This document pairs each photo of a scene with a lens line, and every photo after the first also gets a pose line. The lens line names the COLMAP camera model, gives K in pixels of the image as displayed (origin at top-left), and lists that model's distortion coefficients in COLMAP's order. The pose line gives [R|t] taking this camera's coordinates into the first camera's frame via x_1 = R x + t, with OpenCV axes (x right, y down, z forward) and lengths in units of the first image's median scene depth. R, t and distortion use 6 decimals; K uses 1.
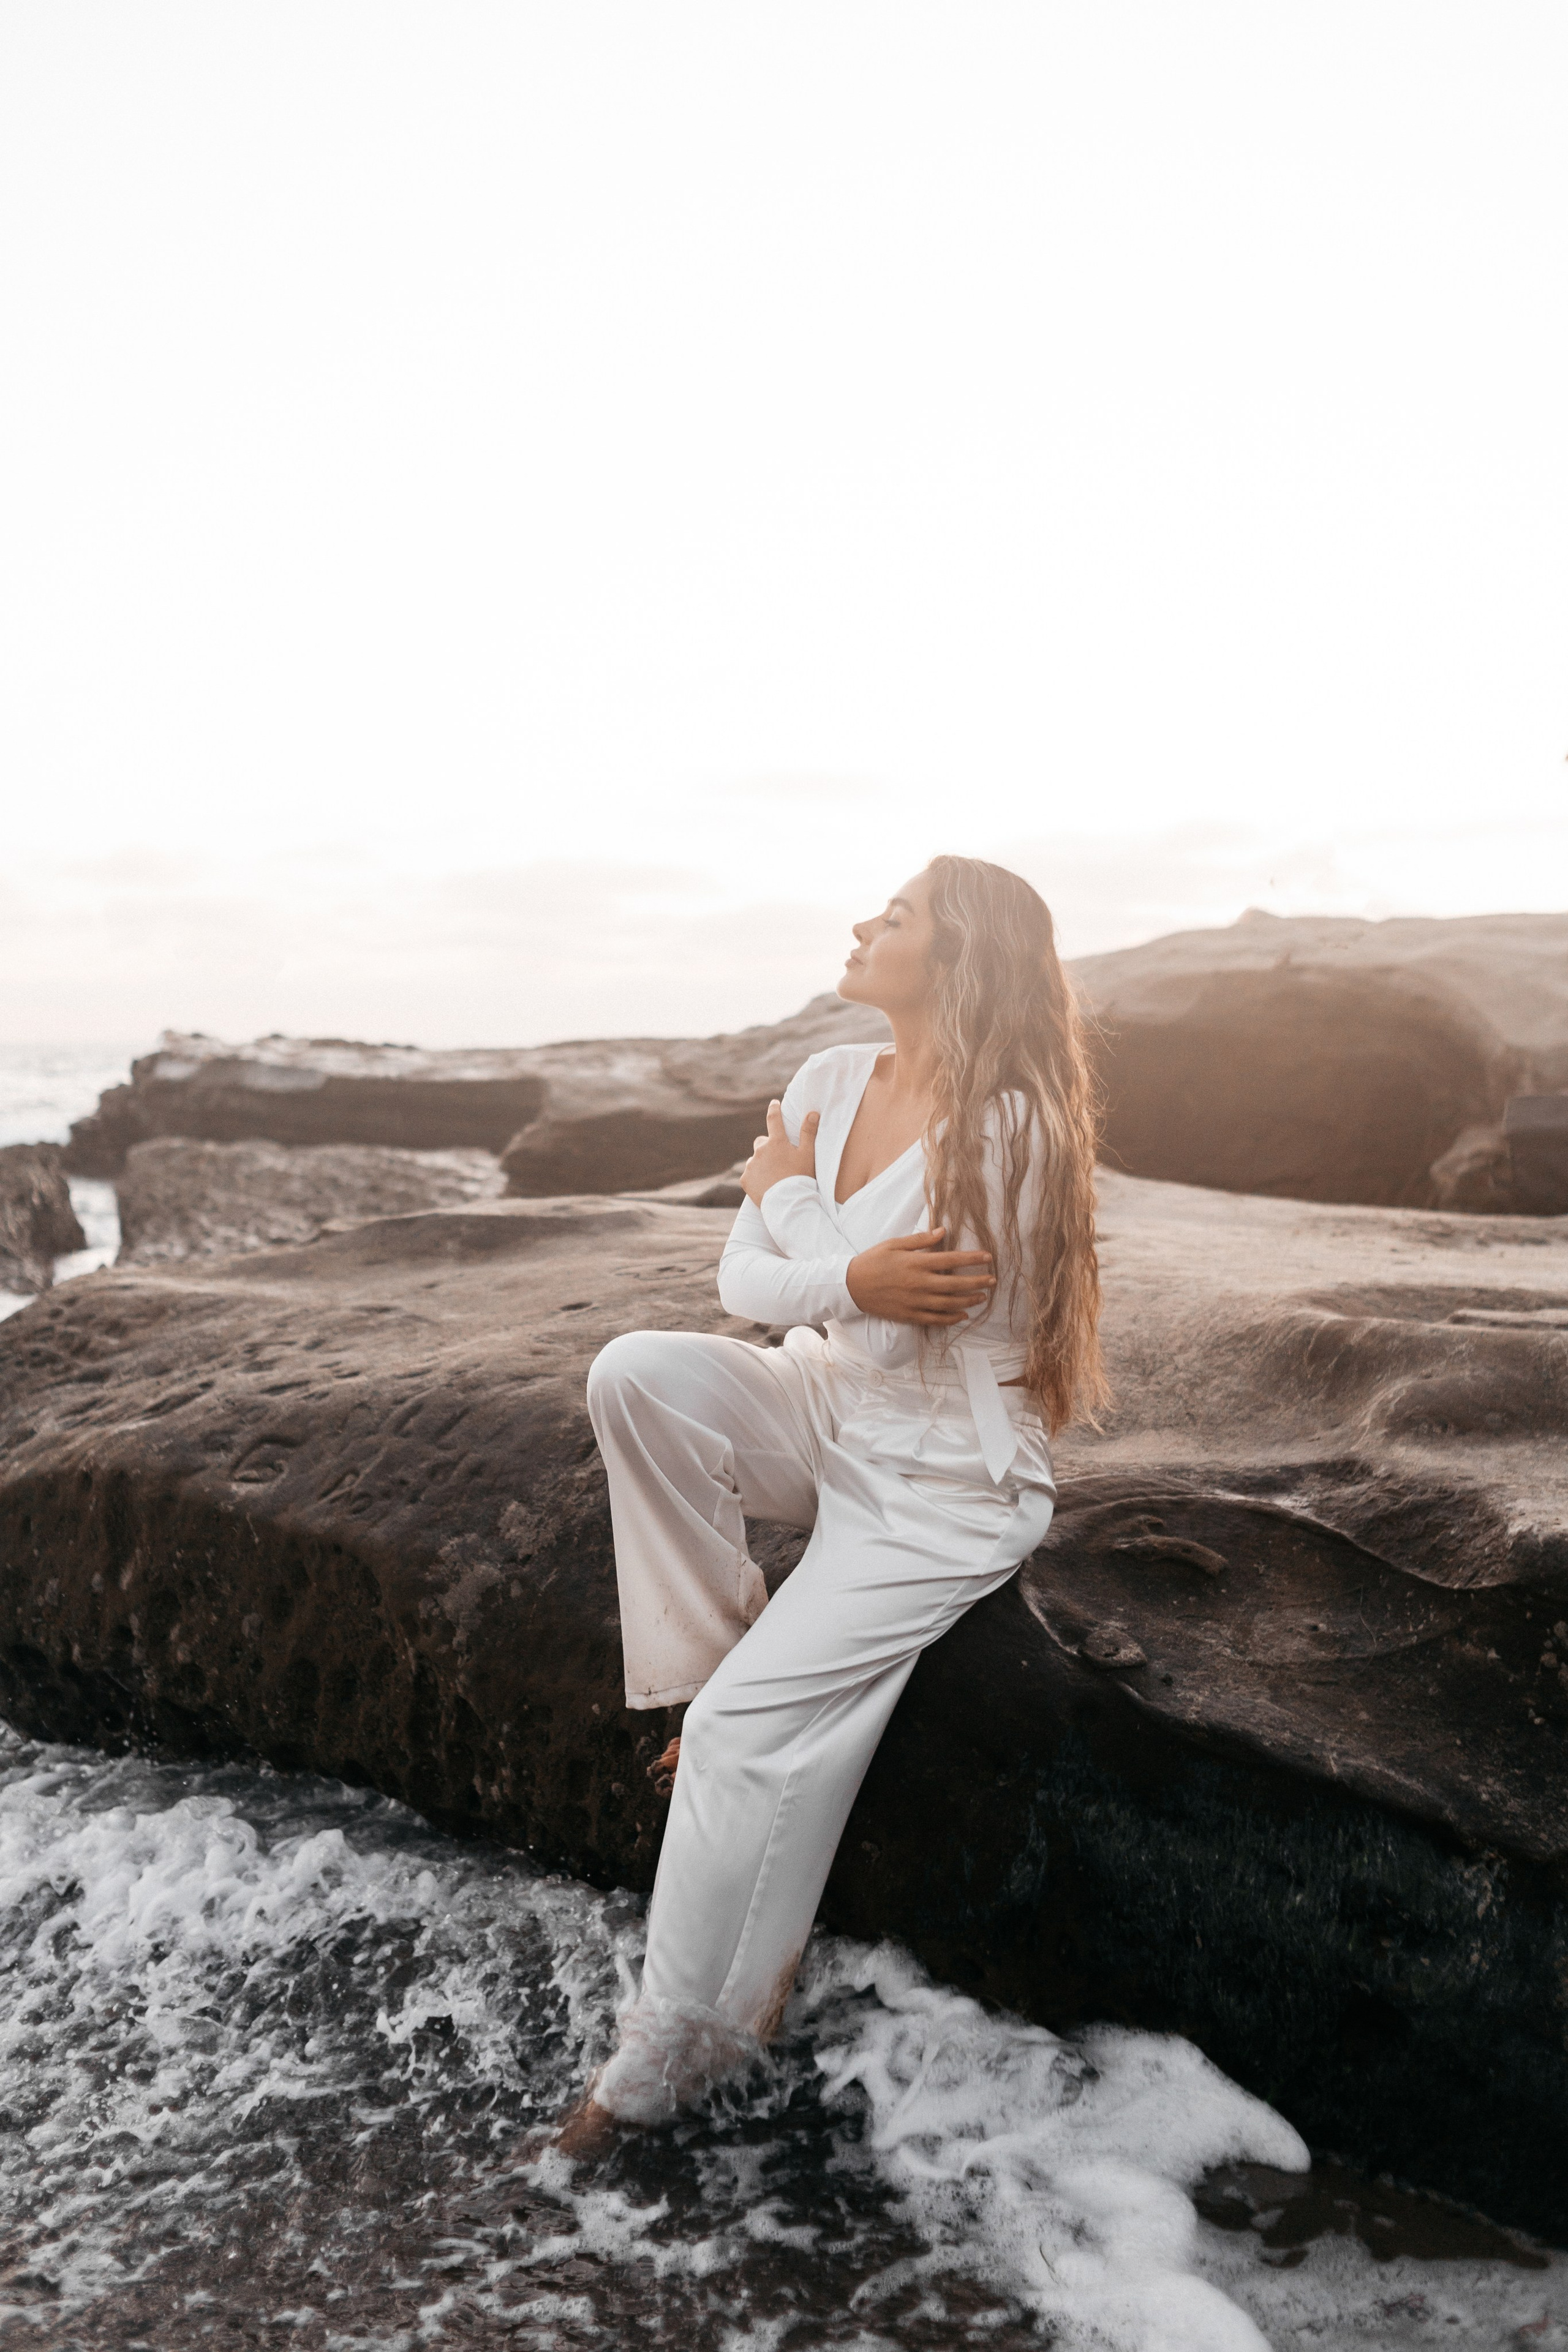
lens RADIAL K [[2342.7, 0, 783.3], [0, 2342.7, 1181.1], [0, 0, 1]] dist [0.005560, 0.000000]
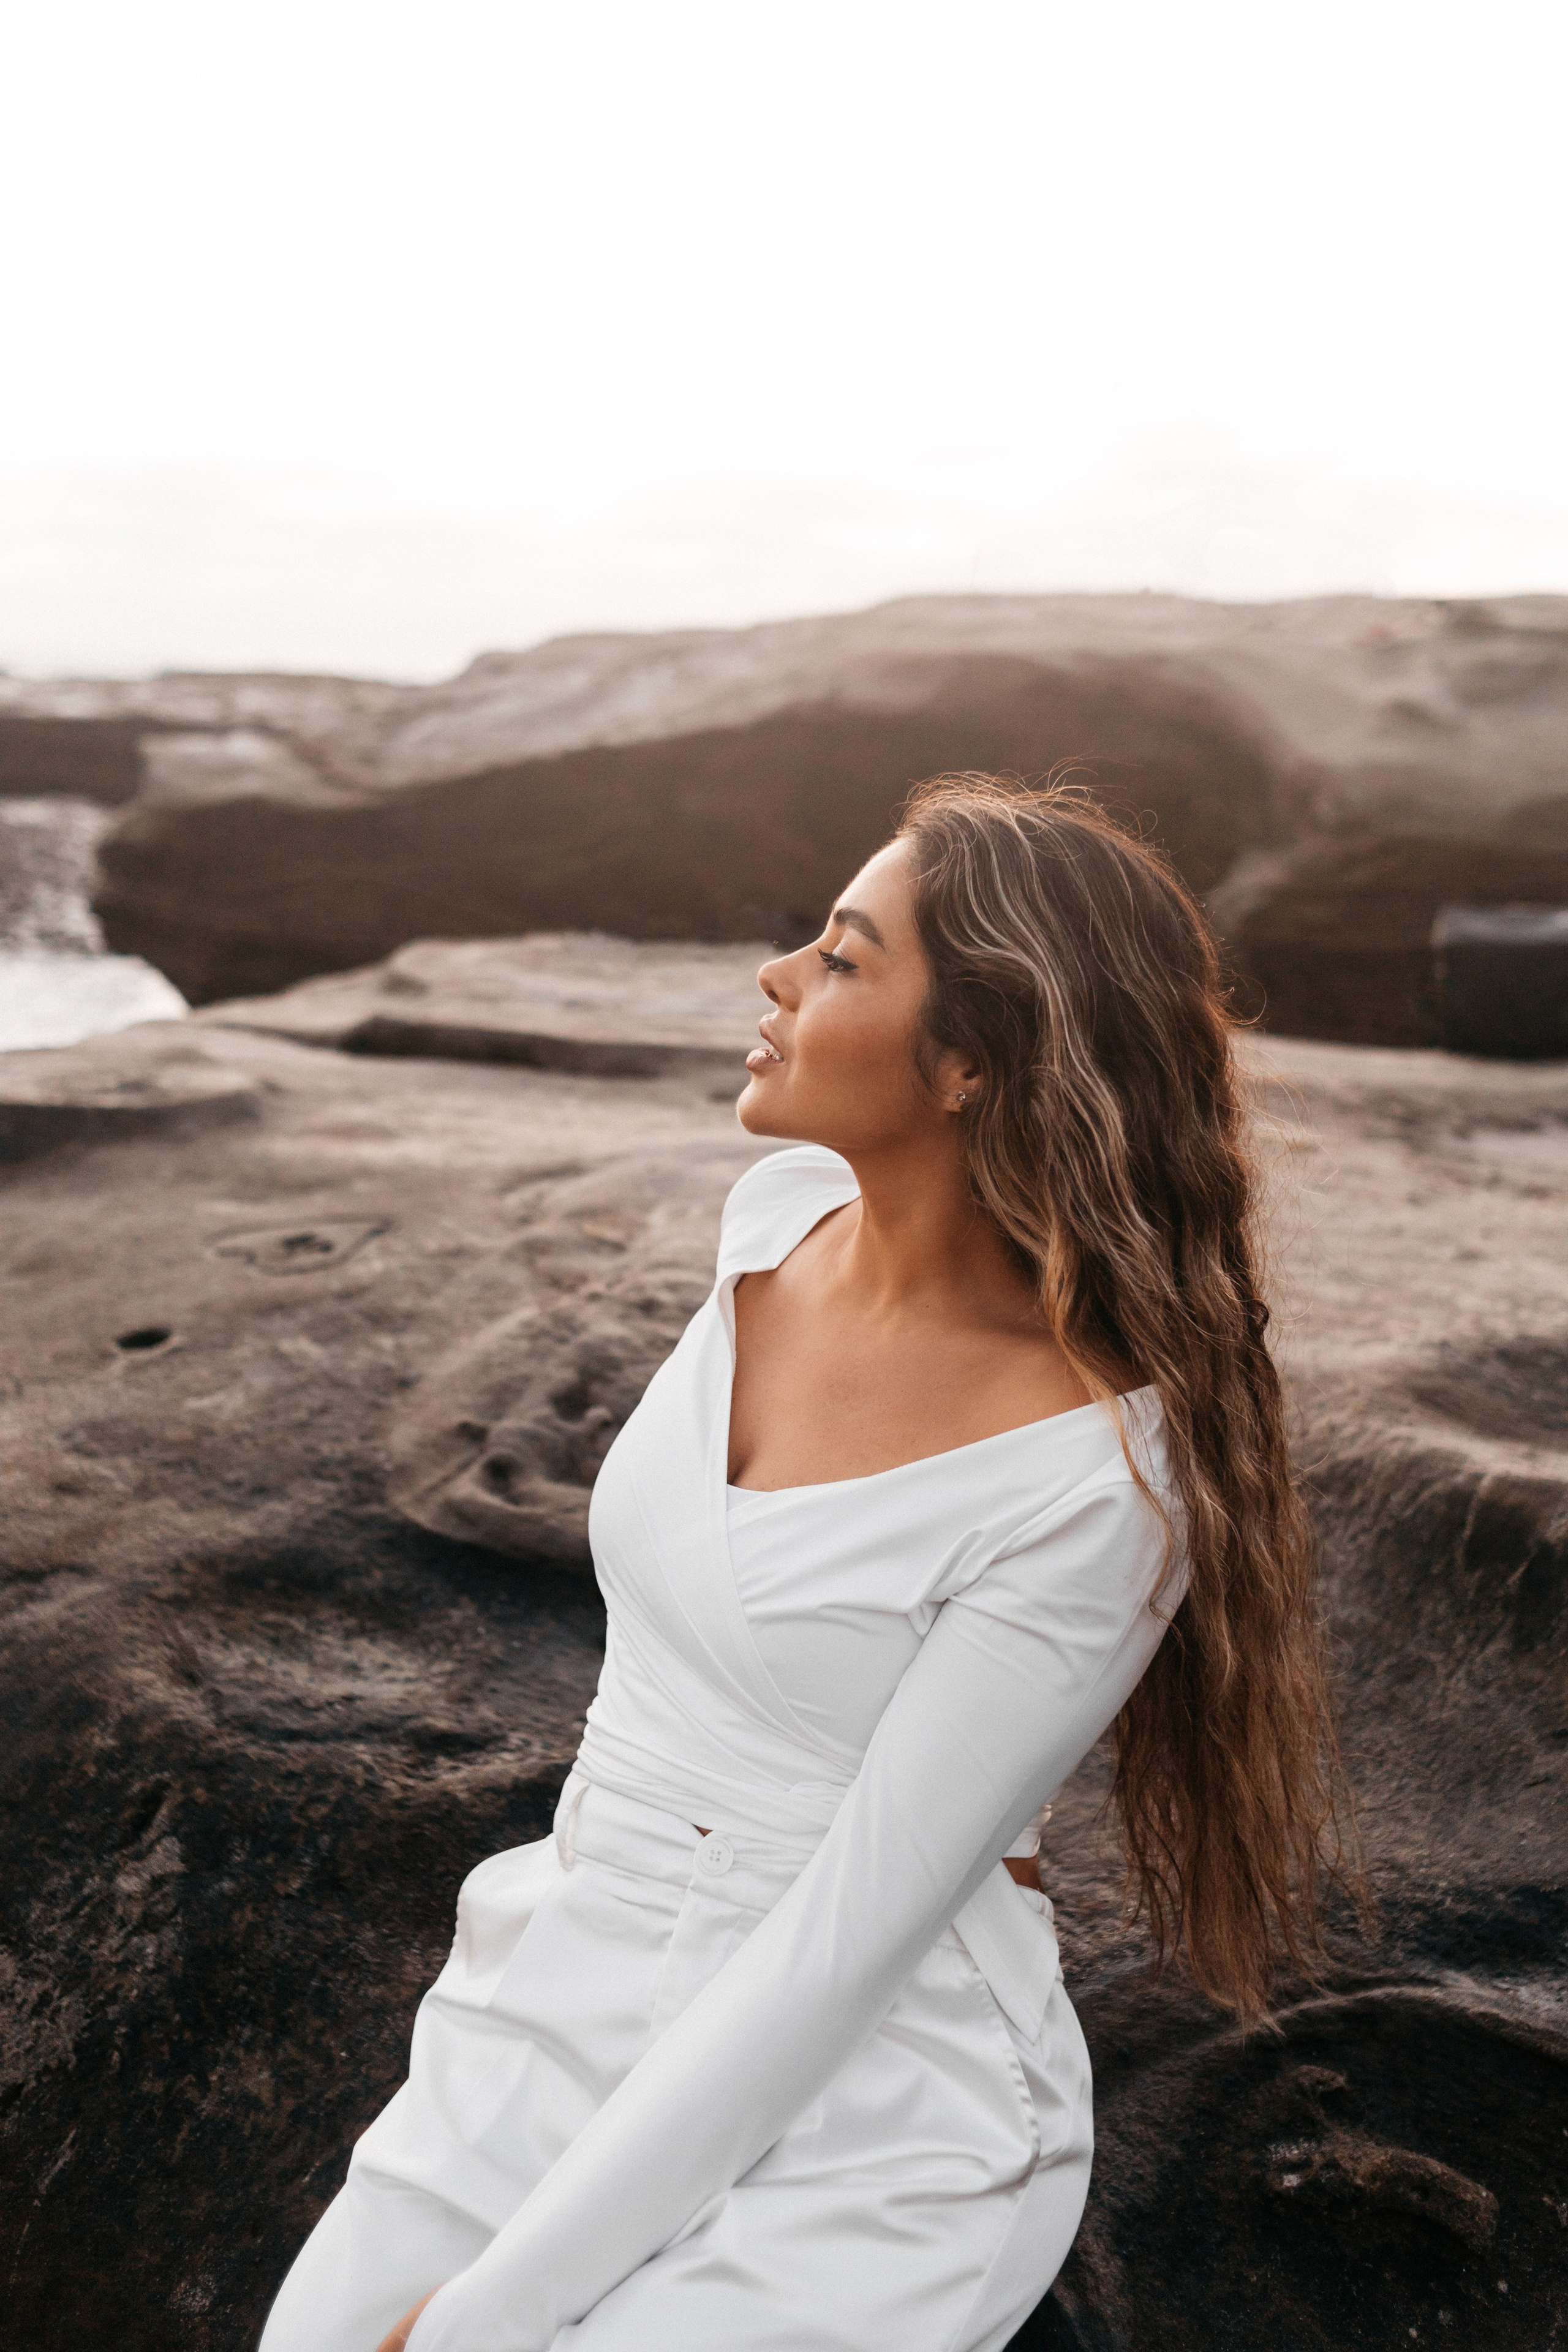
lens RADIAL K [[2342.7, 0, 789.1], [0, 2342.7, 1164.7], [0, 0, 1]] dist [0.005560, 0.000000]
pose [[0.987799, -0.001392, 0.155728, -0.019501], [-0.022074, 0.988613, 0.148851, -0.079160], [-0.154162, -0.150472, 0.976520, 0.397032]]
